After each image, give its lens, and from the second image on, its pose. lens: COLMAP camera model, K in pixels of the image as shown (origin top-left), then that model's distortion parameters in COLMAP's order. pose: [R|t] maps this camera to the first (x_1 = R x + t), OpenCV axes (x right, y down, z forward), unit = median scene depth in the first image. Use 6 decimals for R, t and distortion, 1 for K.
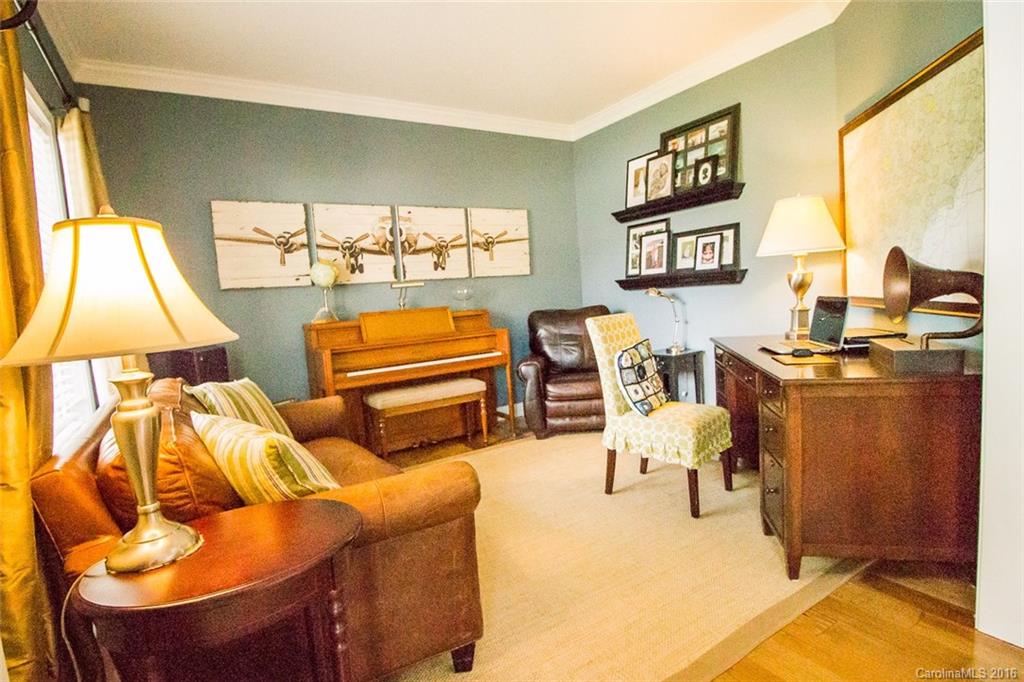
lens RADIAL K [[511.9, 0, 510.7], [0, 511.9, 341.7], [0, 0, 1]] dist [0.001938, -0.002151]
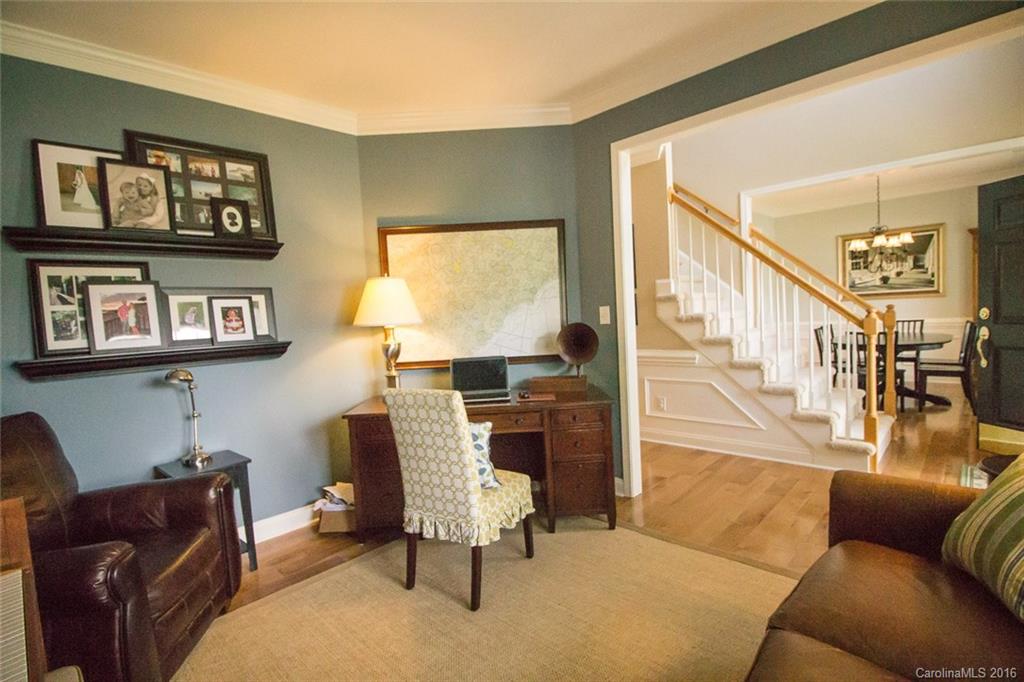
lens RADIAL K [[475.8, 0, 514.2], [0, 475.8, 344.0], [0, 0, 1]] dist [-0.003320, -0.000259]
pose [[-0.213987, 0.025456, 0.976505, -0.399985], [0.159672, 0.987127, 0.009257, -0.076370], [-0.963698, 0.157901, -0.215297, 0.747511]]
